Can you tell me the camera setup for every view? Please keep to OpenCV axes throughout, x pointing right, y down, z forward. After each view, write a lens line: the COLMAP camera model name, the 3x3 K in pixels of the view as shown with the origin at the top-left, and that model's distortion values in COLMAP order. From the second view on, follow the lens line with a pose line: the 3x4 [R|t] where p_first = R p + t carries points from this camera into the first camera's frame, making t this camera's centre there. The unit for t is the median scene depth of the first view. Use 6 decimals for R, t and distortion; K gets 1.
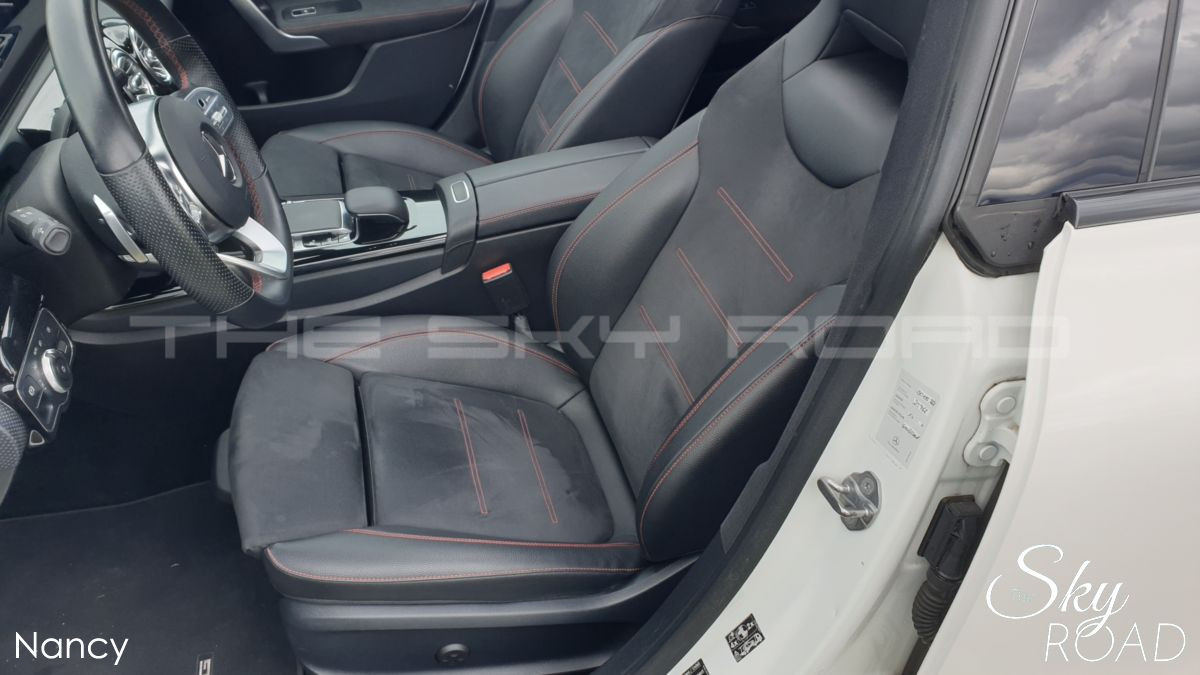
lens RADIAL K [[984.9, 0, 558.4], [0, 984.9, 338.4], [0, 0, 1]] dist [0.087806, -0.171200]
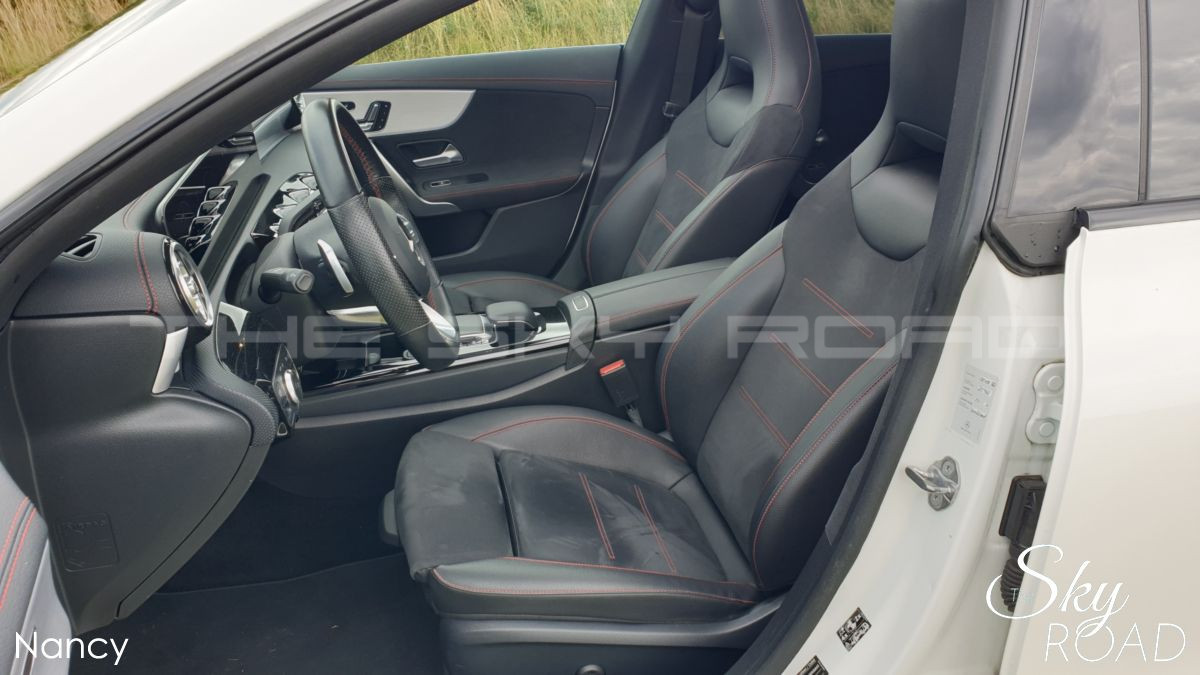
lens RADIAL K [[984.9, 0, 558.4], [0, 984.9, 338.4], [0, 0, 1]] dist [0.087806, -0.171200]
pose [[0.996613, -0.028234, -0.077231, -0.046908], [0.010211, 0.974430, -0.224461, 0.209420], [0.081594, 0.222912, 0.971418, -0.187643]]
